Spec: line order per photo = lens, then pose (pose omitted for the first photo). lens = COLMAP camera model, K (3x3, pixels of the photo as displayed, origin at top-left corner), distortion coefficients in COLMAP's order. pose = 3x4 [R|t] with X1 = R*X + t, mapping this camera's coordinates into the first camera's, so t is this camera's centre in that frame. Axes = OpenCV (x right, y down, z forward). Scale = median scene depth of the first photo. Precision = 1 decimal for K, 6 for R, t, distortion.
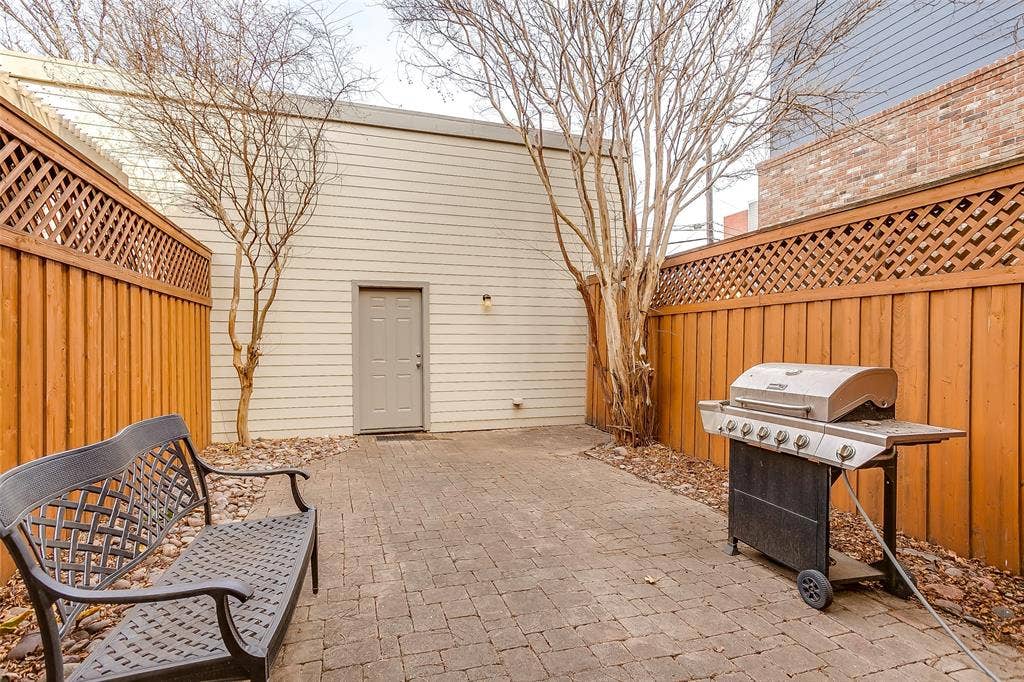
lens RADIAL K [[512.3, 0, 527.1], [0, 512.3, 355.8], [0, 0, 1]] dist [-0.040101, 0.024349]
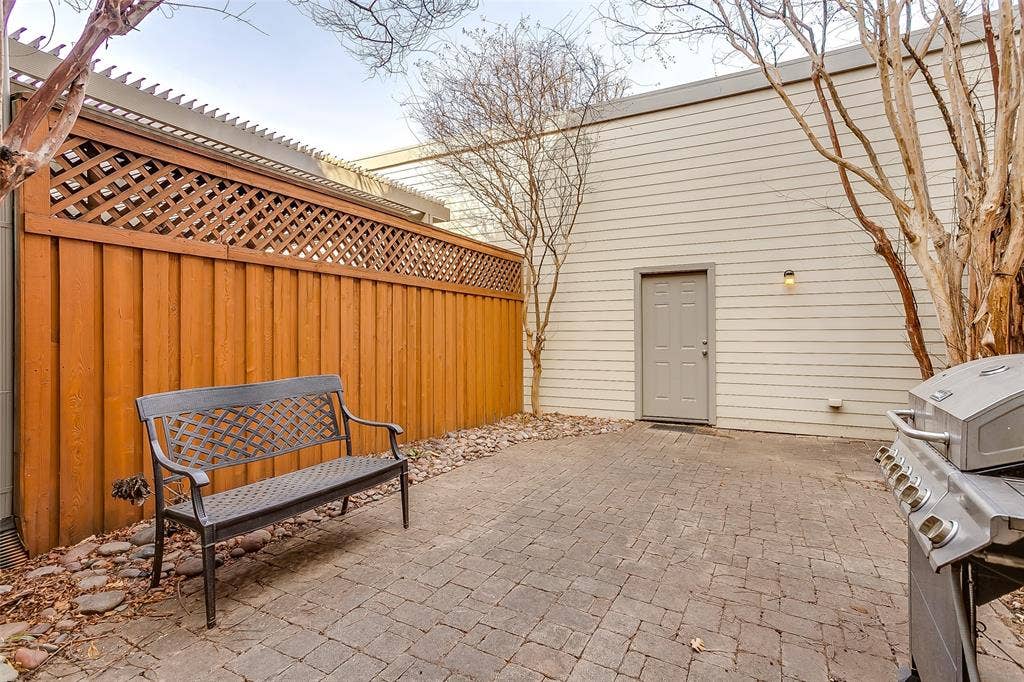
lens RADIAL K [[512.3, 0, 507.2], [0, 512.3, 332.3], [0, 0, 1]] dist [-0.040101, 0.024349]
pose [[0.674899, -0.005974, -0.737885, 0.297952], [-0.013940, 0.999686, -0.020844, 0.006191], [0.737778, 0.024353, 0.674604, 0.149805]]
